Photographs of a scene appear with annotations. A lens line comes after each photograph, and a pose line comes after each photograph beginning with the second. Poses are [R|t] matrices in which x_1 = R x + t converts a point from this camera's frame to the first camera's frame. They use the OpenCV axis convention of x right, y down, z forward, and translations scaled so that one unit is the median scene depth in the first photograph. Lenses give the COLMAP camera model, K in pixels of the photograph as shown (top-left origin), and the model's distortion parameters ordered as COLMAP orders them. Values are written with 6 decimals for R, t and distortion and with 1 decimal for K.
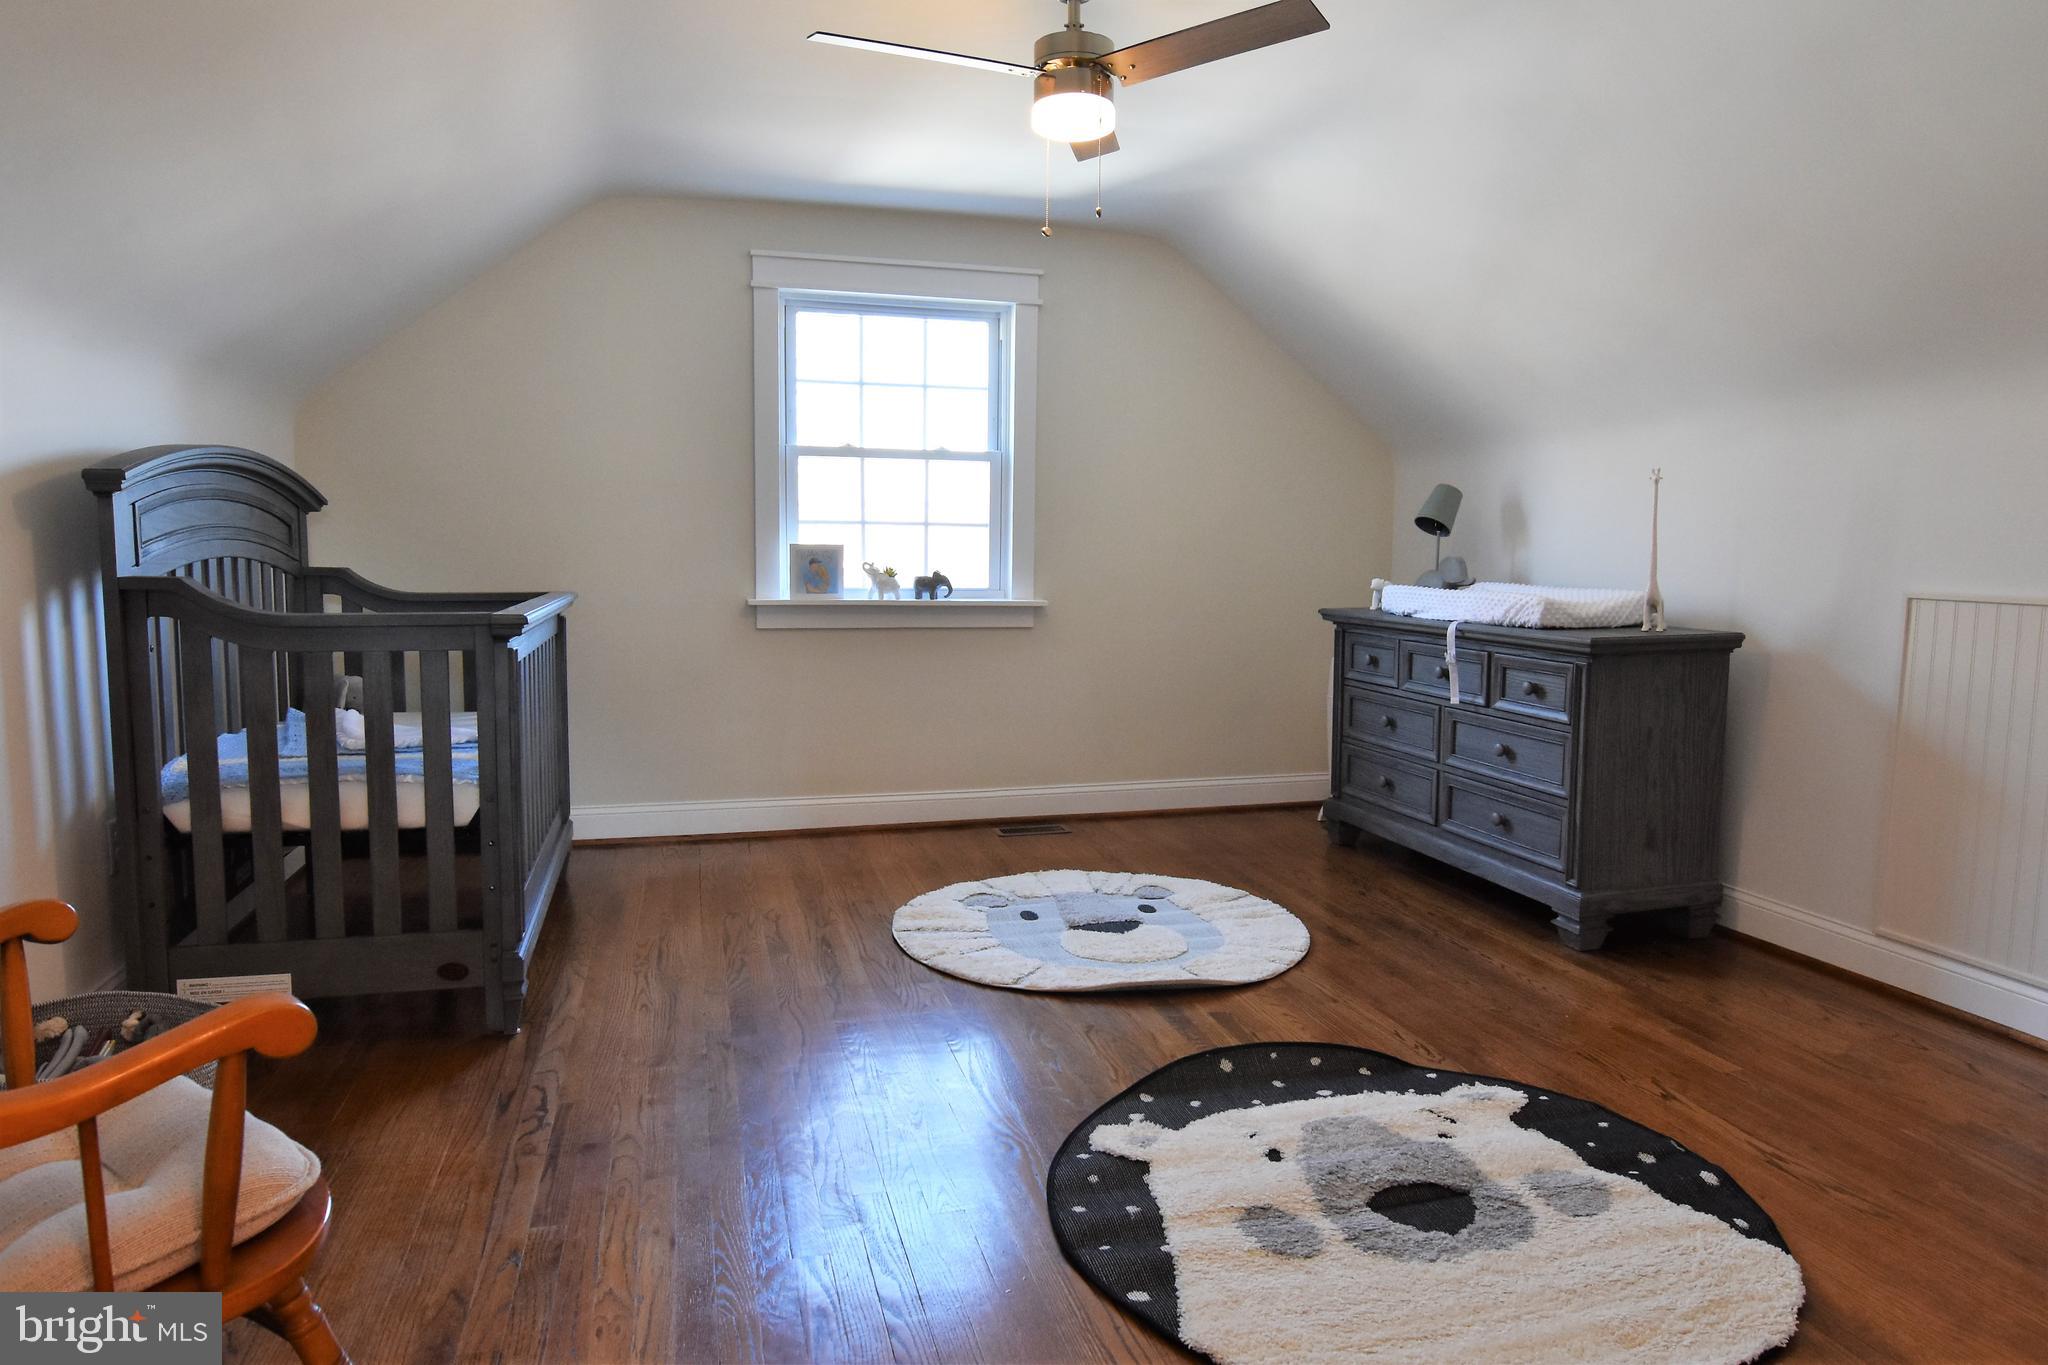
lens RADIAL K [[1277.3, 0, 1026.9], [0, 1277.3, 692.6], [0, 0, 1]] dist [-0.007455, -0.002288]
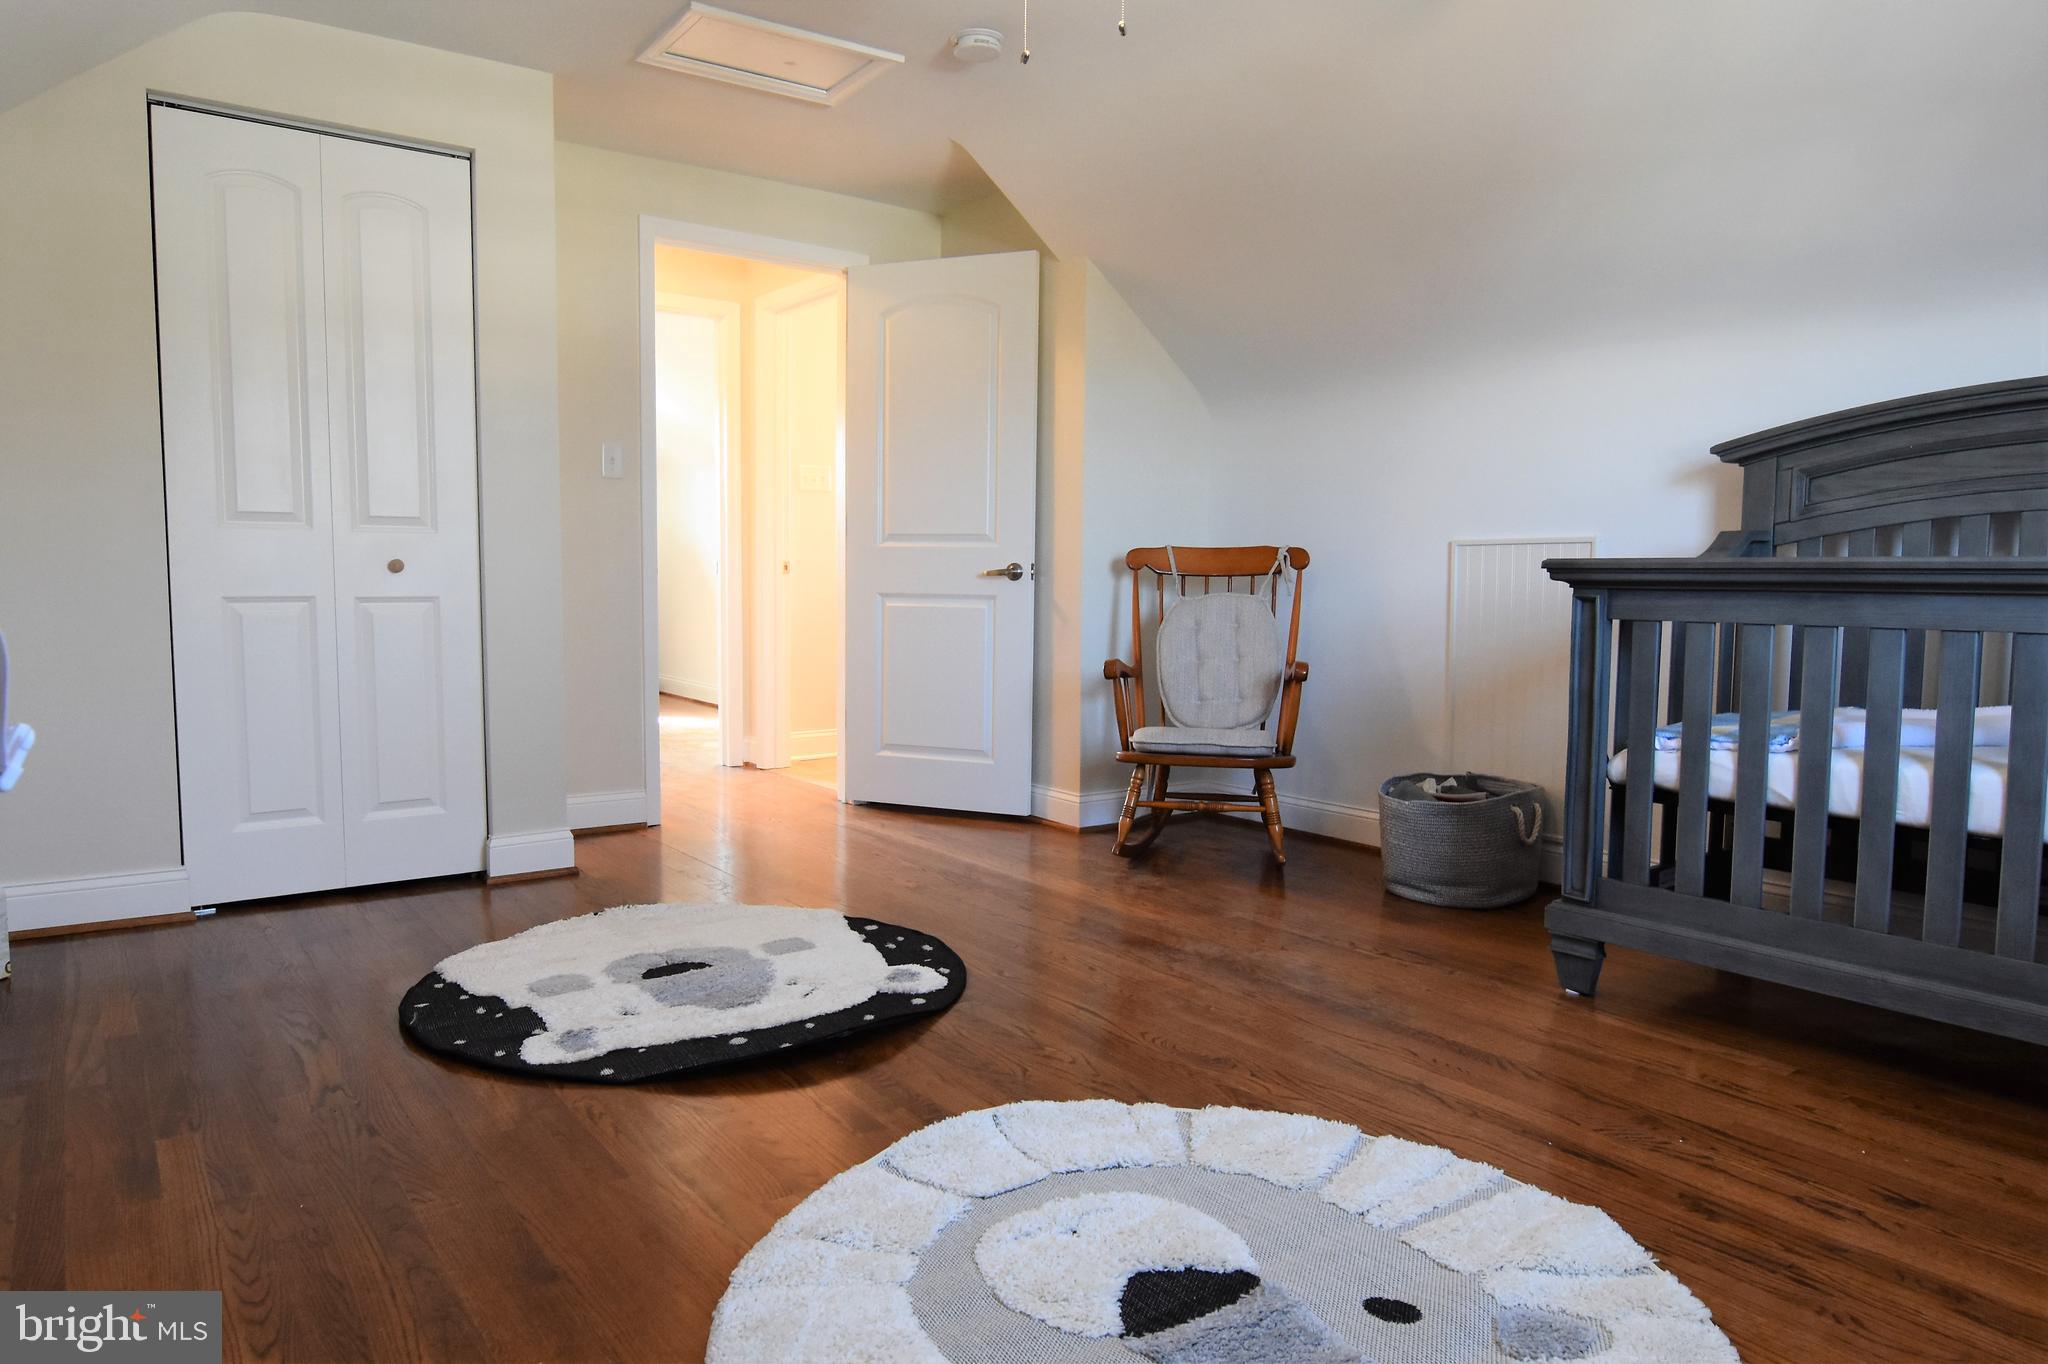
lens RADIAL K [[1362.9, 0, 1024.0], [0, 1362.9, 682.0], [0, 0, 1]] dist [0.002319, 0.000662]
pose [[-0.935408, 0.007671, -0.353486, 0.367068], [-0.058048, 0.982867, 0.174938, -0.128345], [0.348772, 0.184157, -0.918936, 1.833501]]
